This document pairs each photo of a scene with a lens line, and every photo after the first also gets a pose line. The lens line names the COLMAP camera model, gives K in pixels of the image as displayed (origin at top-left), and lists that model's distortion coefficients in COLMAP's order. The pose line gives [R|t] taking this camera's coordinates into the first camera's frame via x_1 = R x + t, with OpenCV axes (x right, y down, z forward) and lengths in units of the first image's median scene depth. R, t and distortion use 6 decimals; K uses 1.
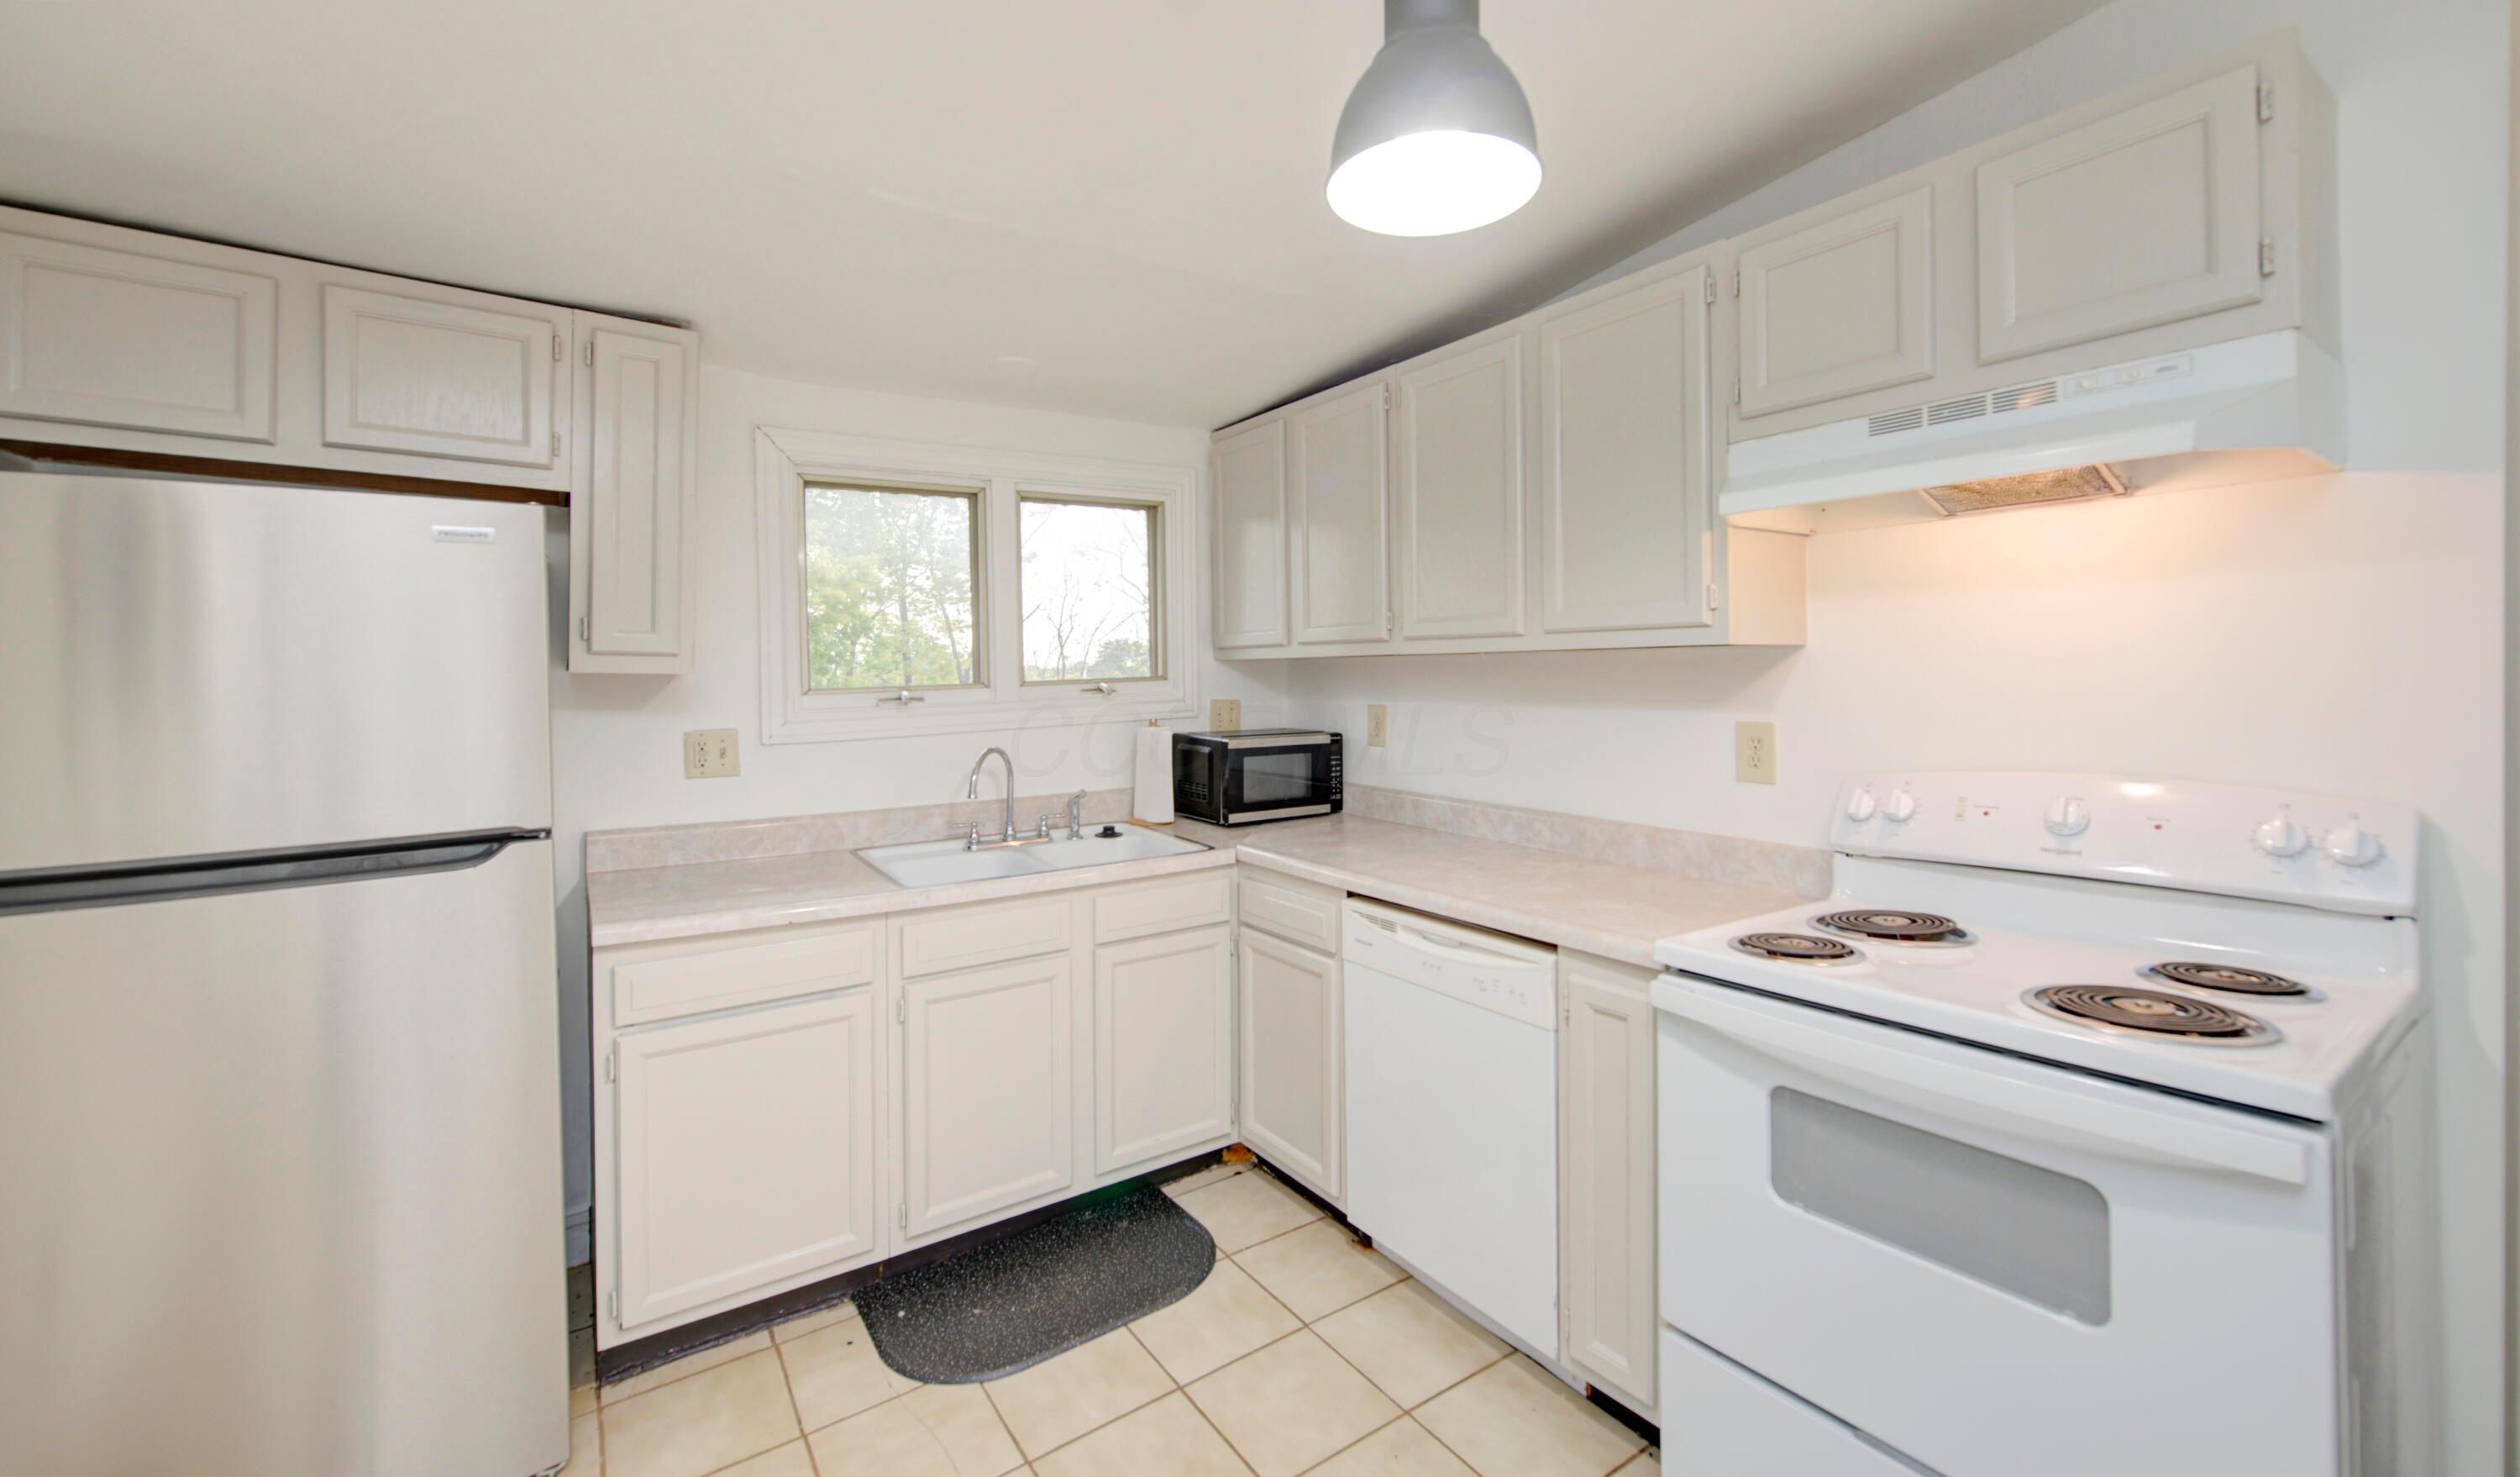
lens RADIAL K [[995.2, 0, 1295.7], [0, 995.2, 680.7], [0, 0, 1]] dist [-0.001534, -0.000070]
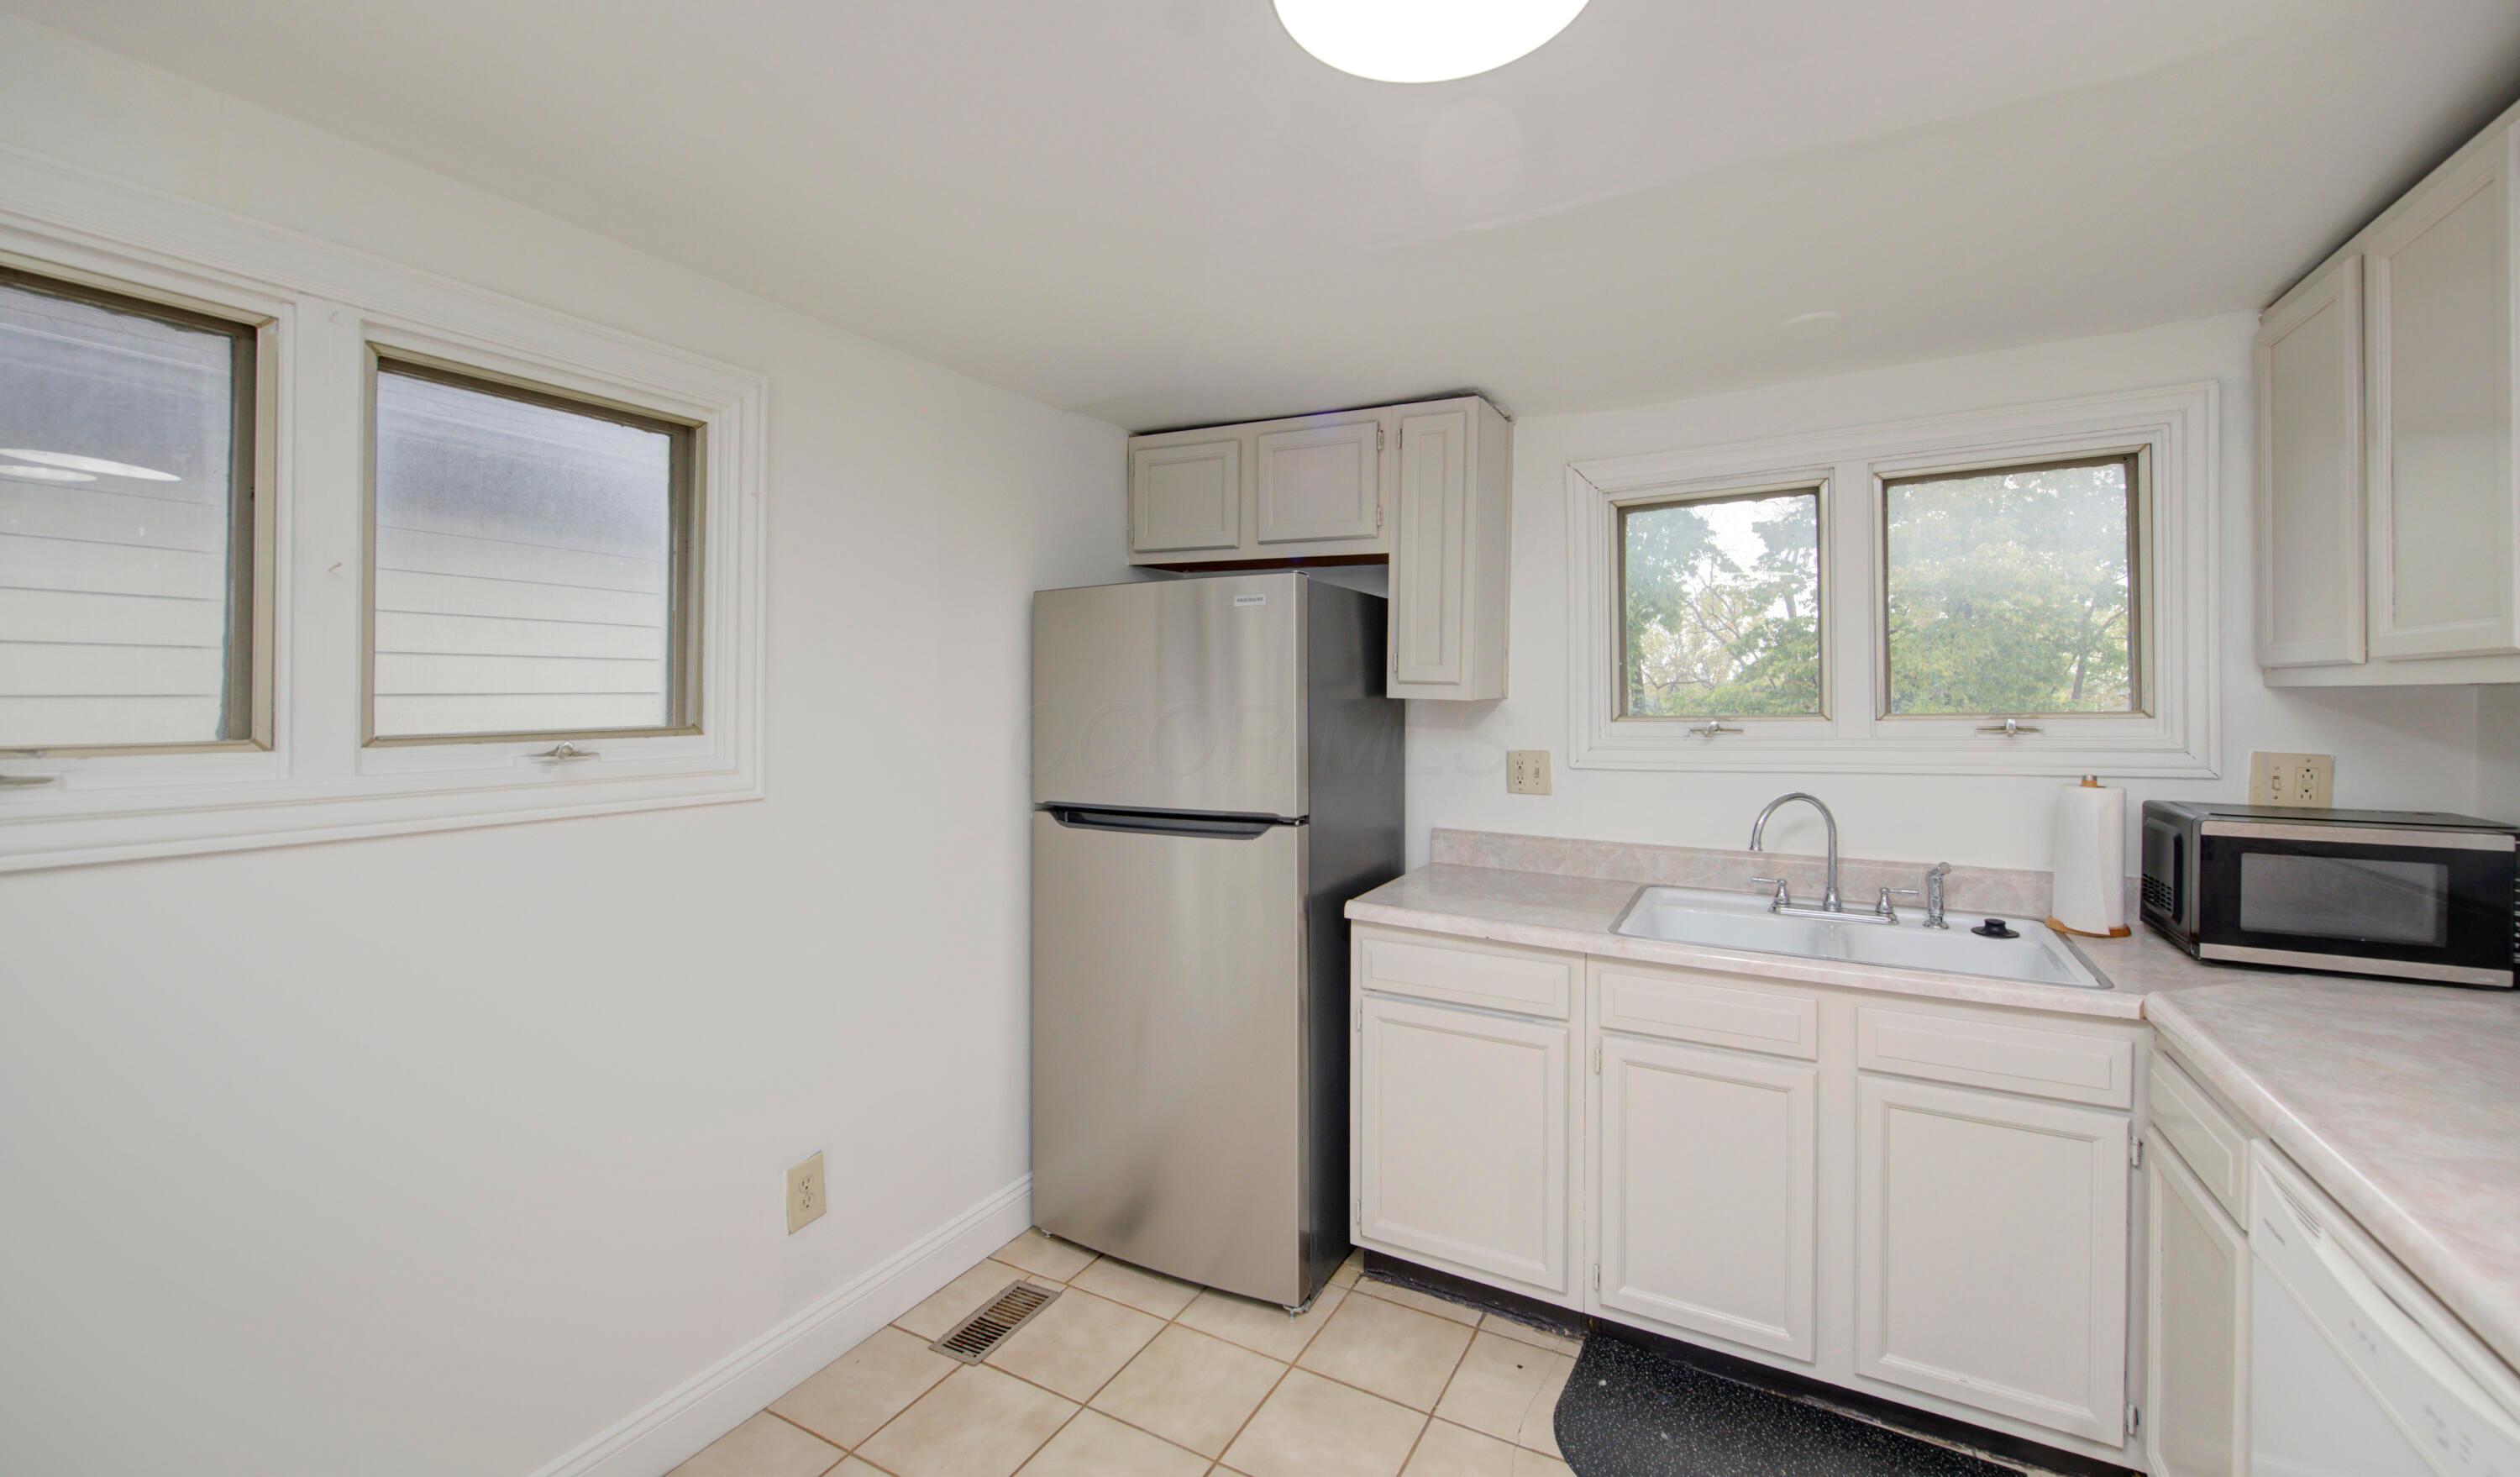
lens RADIAL K [[1018.1, 0, 1252.1], [0, 1018.1, 693.9], [0, 0, 1]] dist [-0.000419, -0.000317]
pose [[0.433456, 0.013631, -0.901072, 0.258609], [-0.014204, 0.999865, 0.008293, -0.015988], [0.901063, 0.009204, 0.433591, 0.220552]]
